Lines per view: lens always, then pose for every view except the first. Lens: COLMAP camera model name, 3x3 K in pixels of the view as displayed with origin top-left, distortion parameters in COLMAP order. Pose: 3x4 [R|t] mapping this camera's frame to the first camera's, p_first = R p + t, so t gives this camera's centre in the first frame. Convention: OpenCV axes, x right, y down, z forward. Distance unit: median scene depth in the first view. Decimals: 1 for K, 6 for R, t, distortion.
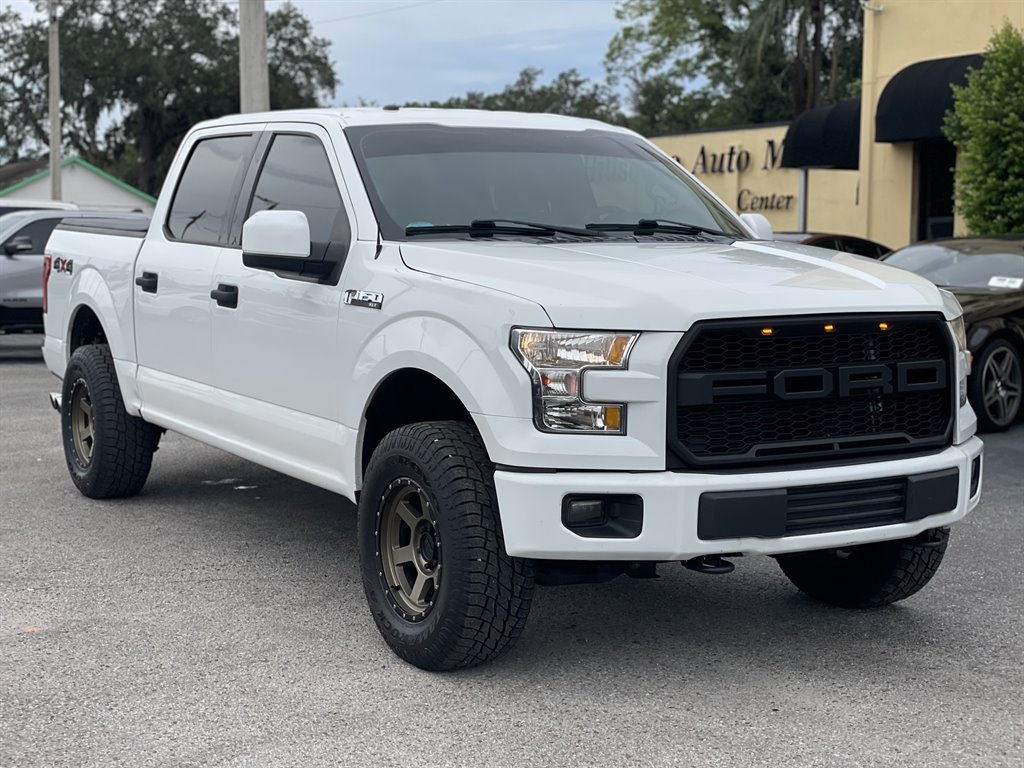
lens RADIAL K [[1630.8, 0, 512.0], [0, 1630.8, 384.0], [0, 0, 1]] dist [0.143661, -0.313368]
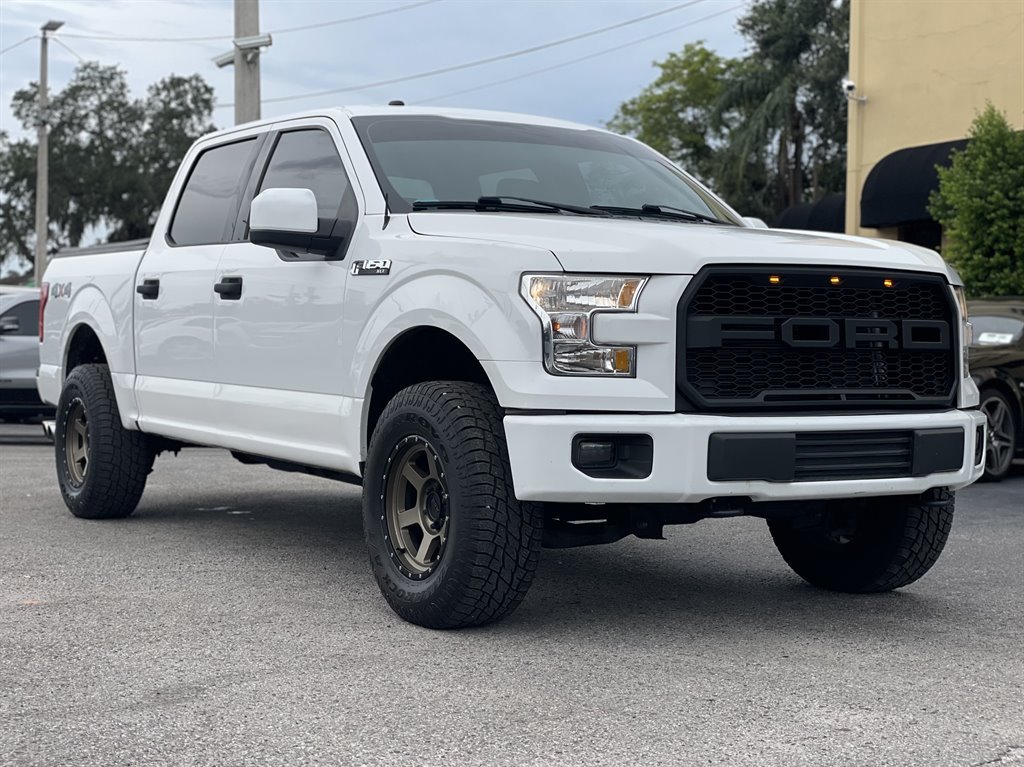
lens RADIAL K [[1642.0, 0, 512.0], [0, 1642.0, 383.5], [0, 0, 1]] dist [0.136247, -0.158551]
pose [[0.999913, 0.005629, 0.011942, -0.013549], [-0.004649, 0.996737, -0.080583, 0.086536], [-0.012357, 0.080521, 0.996676, -0.005578]]
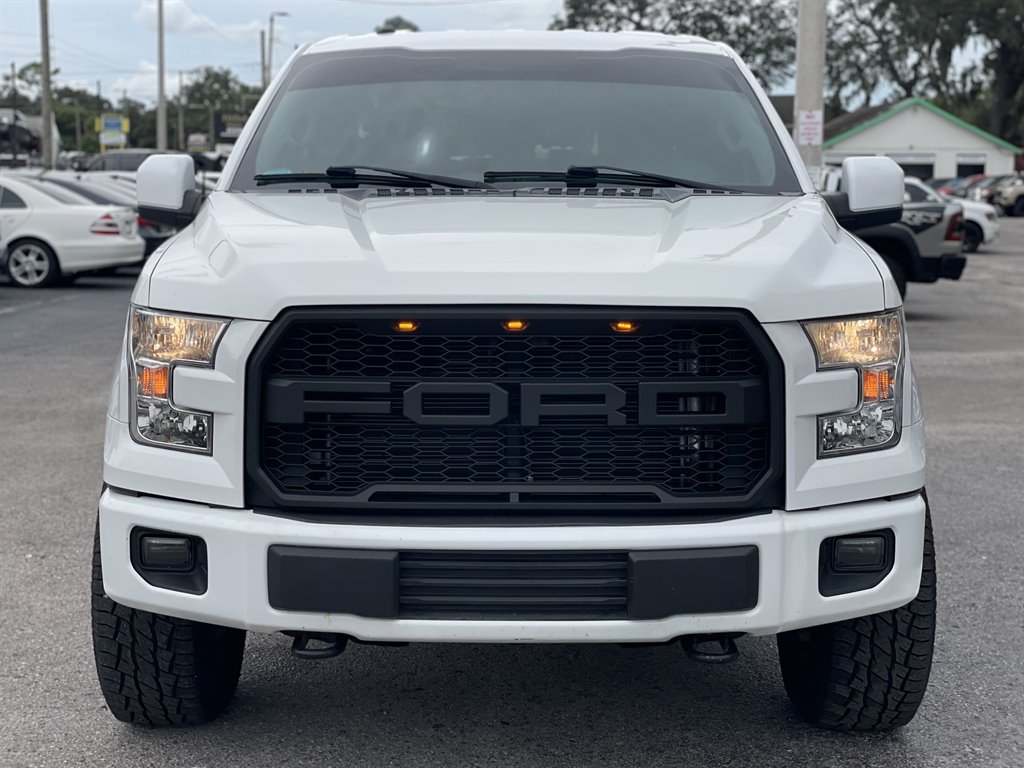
lens RADIAL K [[1642.0, 0, 512.0], [0, 1642.0, 384.0], [0, 0, 1]] dist [0.136247, -0.158551]
pose [[0.852490, 0.066267, -0.518526, 0.425984], [-0.049136, 0.997699, 0.046721, -0.032201], [0.520429, -0.014351, 0.853784, 0.317017]]
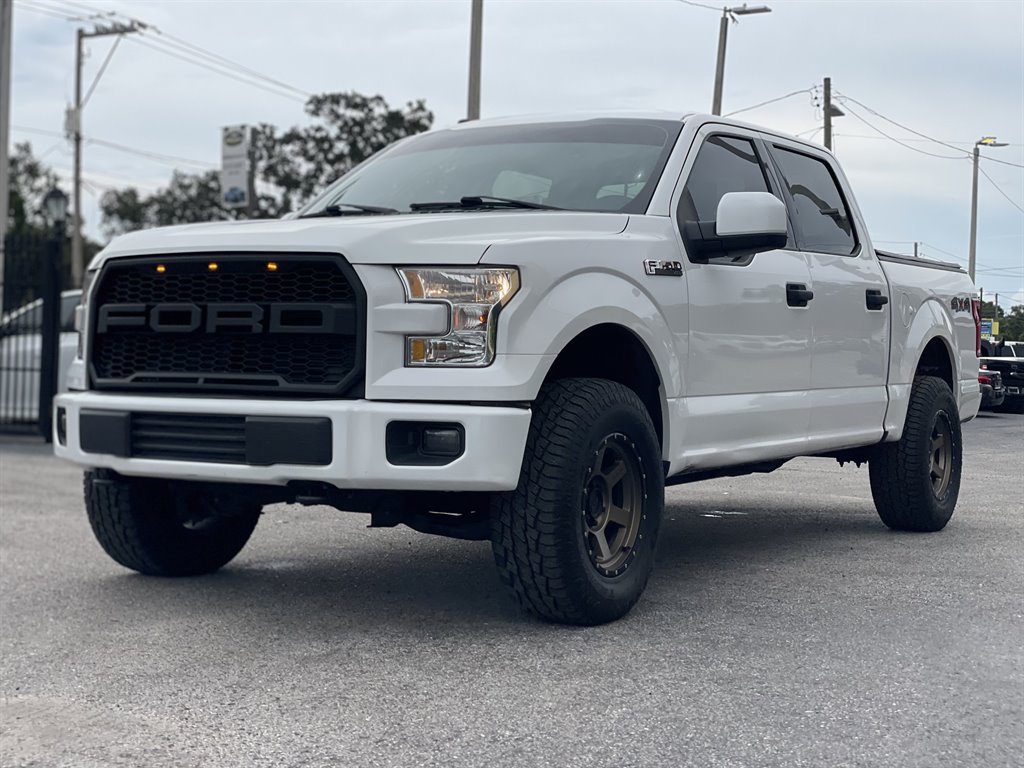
lens RADIAL K [[1612.9, 0, 505.3], [0, 1612.9, 340.0], [0, 0, 1]] dist [0.106428, -0.092578]
pose [[0.463636, -0.006783, -0.886000, 0.915146], [-0.102651, 0.992826, -0.061317, 0.042701], [0.880059, 0.119377, 0.459613, 0.539151]]
